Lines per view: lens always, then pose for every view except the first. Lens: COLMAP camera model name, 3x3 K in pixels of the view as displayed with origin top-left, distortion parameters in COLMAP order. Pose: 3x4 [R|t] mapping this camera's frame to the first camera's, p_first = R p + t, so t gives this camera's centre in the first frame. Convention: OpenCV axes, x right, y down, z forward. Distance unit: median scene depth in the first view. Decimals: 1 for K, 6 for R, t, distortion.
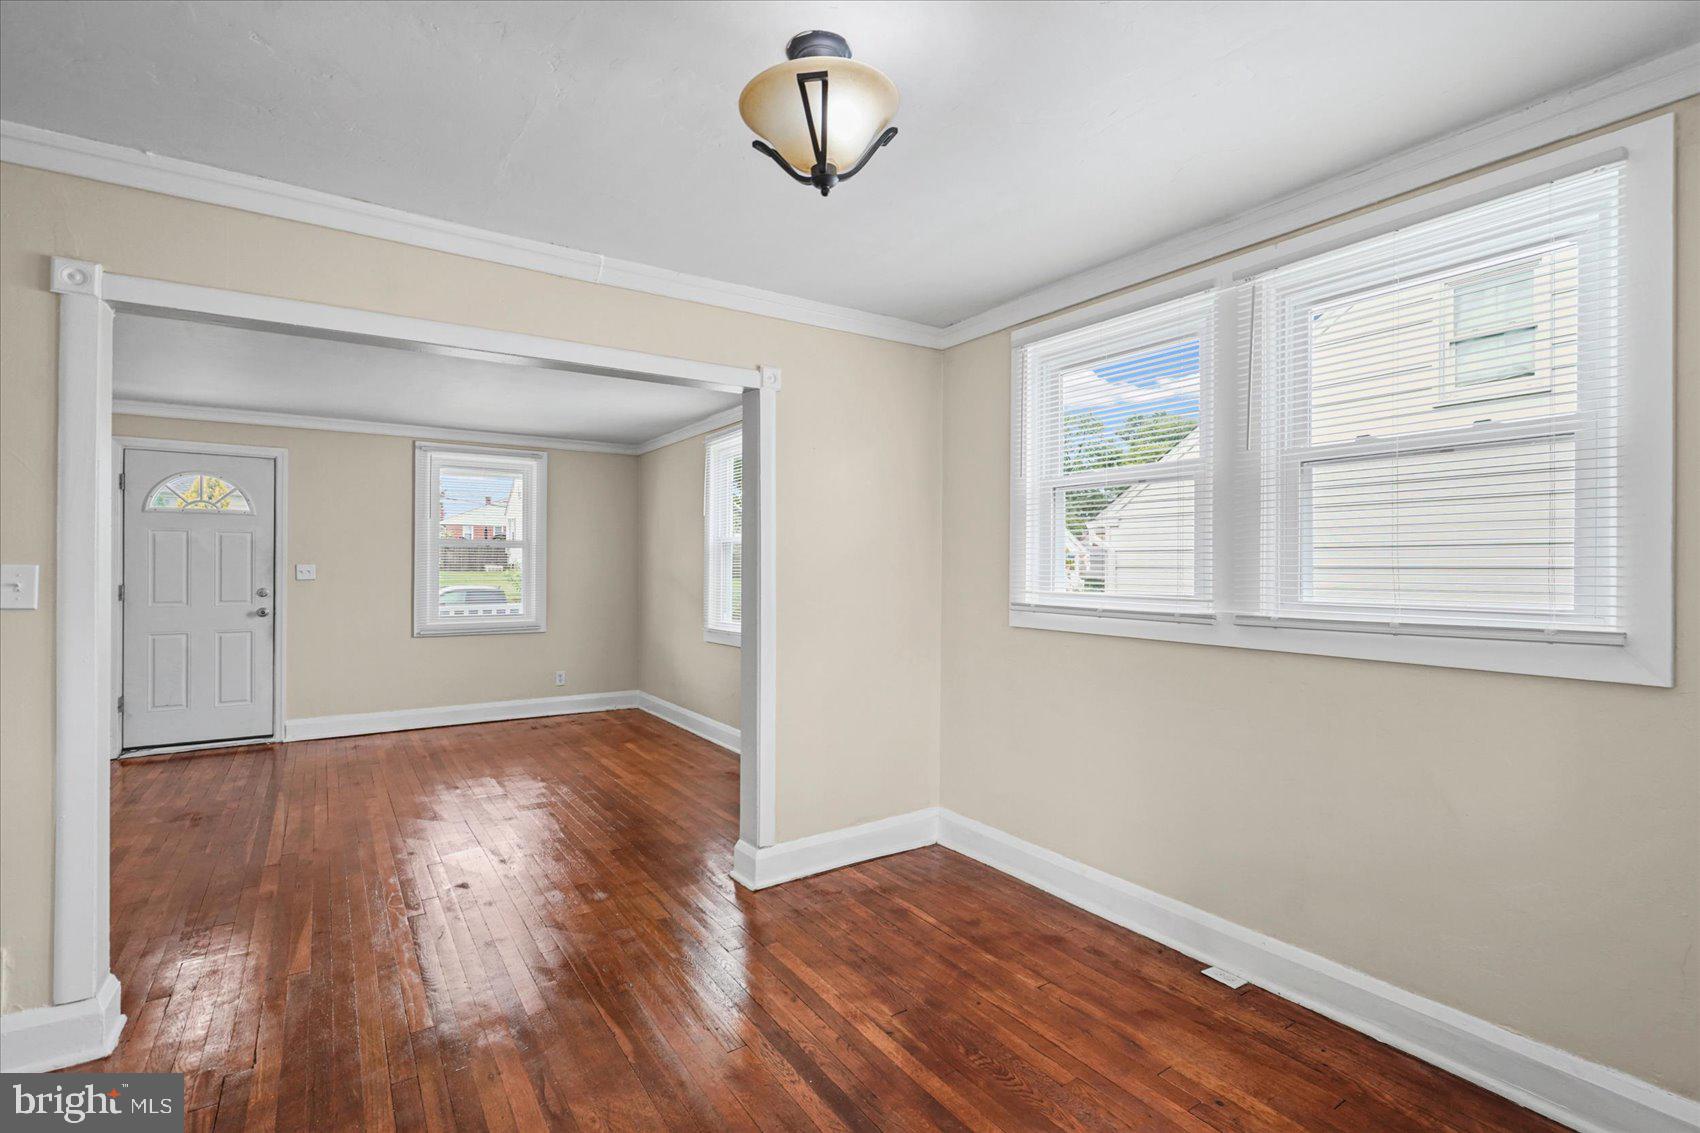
lens RADIAL K [[811.2, 0, 850.0], [0, 811.2, 566.5], [0, 0, 1]] dist [0.002293, 0.000150]
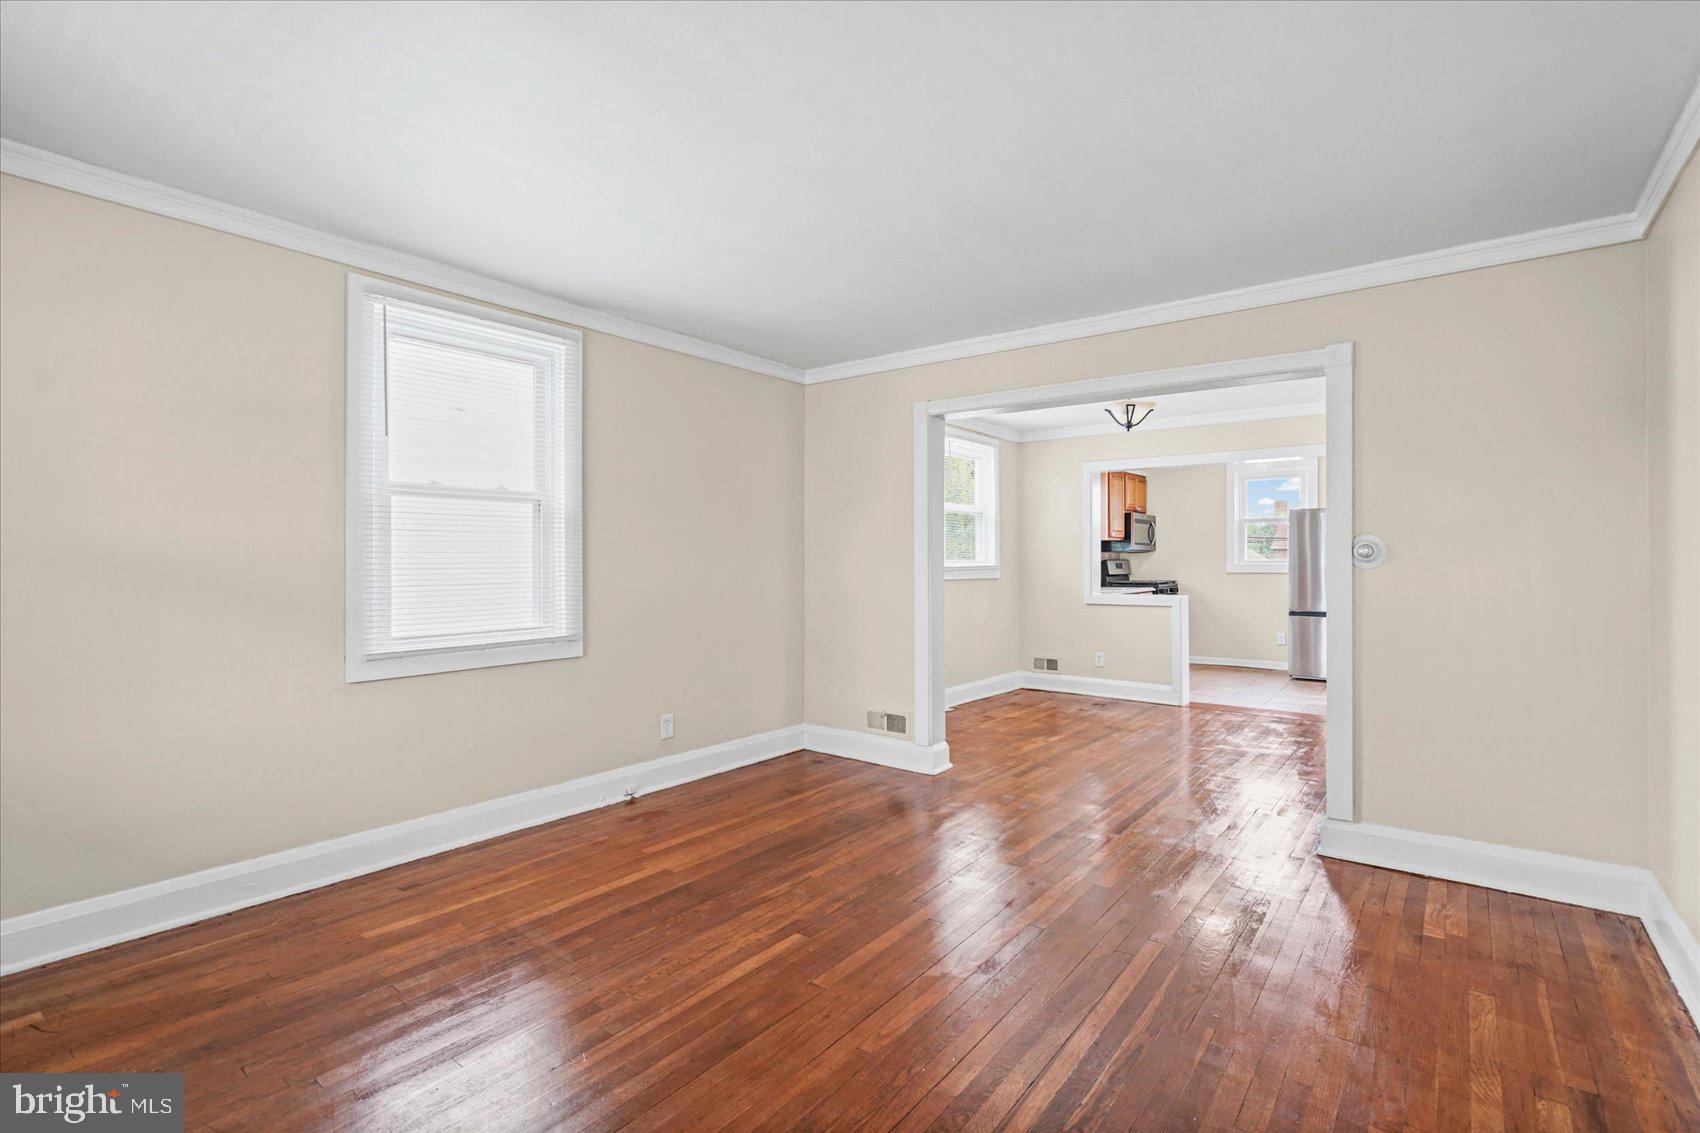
lens RADIAL K [[811.2, 0, 850.0], [0, 811.2, 566.5], [0, 0, 1]] dist [0.002293, 0.000150]
pose [[-0.345819, -0.005132, 0.938287, -1.159652], [0.001718, 0.999980, 0.006103, 0.020097], [-0.938300, 0.003723, -0.345803, 1.344724]]
